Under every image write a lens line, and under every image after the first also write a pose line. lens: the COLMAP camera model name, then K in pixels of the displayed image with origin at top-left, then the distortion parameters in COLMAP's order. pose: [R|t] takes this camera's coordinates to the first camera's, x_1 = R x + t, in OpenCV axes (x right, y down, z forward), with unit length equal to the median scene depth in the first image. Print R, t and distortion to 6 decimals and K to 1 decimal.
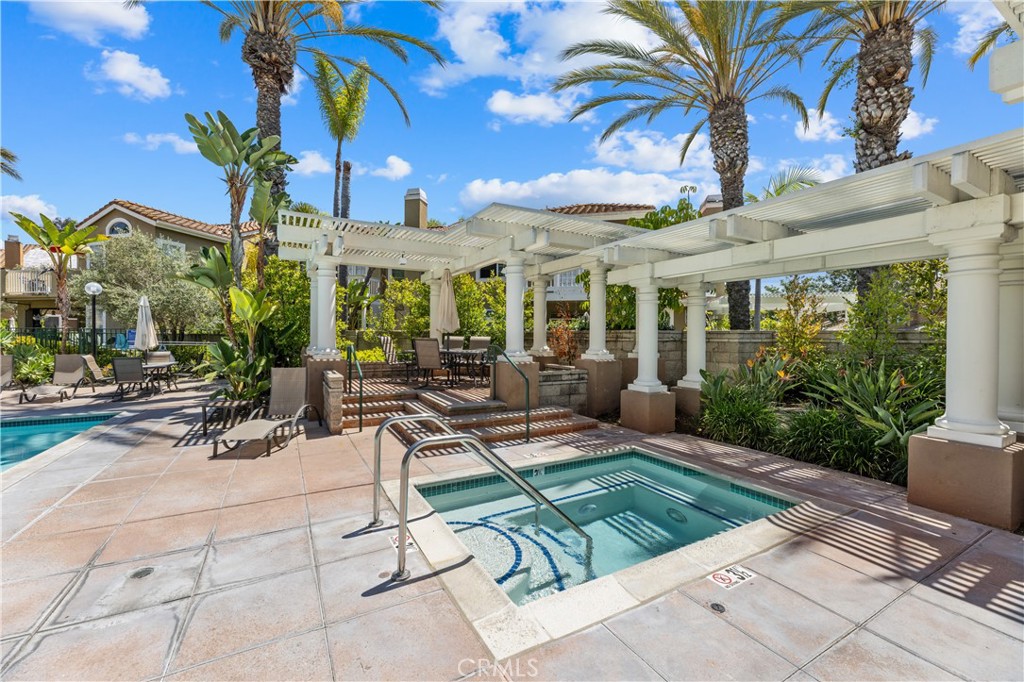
lens RADIAL K [[405.4, 0, 512.0], [0, 405.4, 341.0], [0, 0, 1]] dist [0.000959, 0.000109]
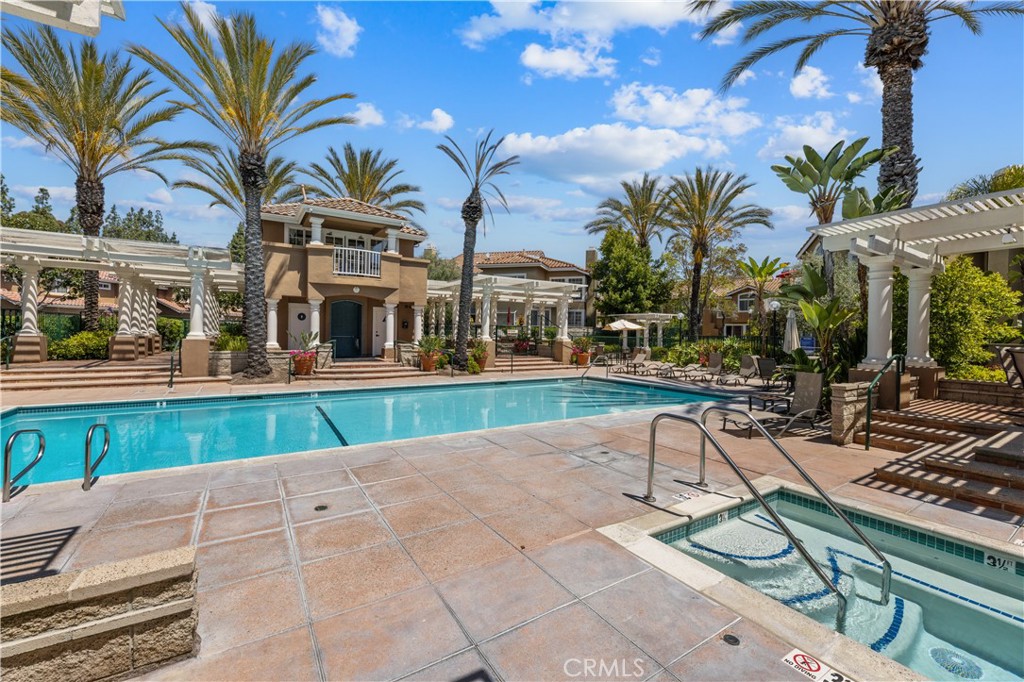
lens RADIAL K [[405.4, 0, 512.0], [0, 405.4, 341.0], [0, 0, 1]] dist [0.000959, 0.000109]
pose [[0.071302, 0.008939, -0.997415, 0.968212], [-0.027969, 0.999585, 0.006959, -0.008137], [0.997063, 0.027400, 0.071523, 0.294769]]
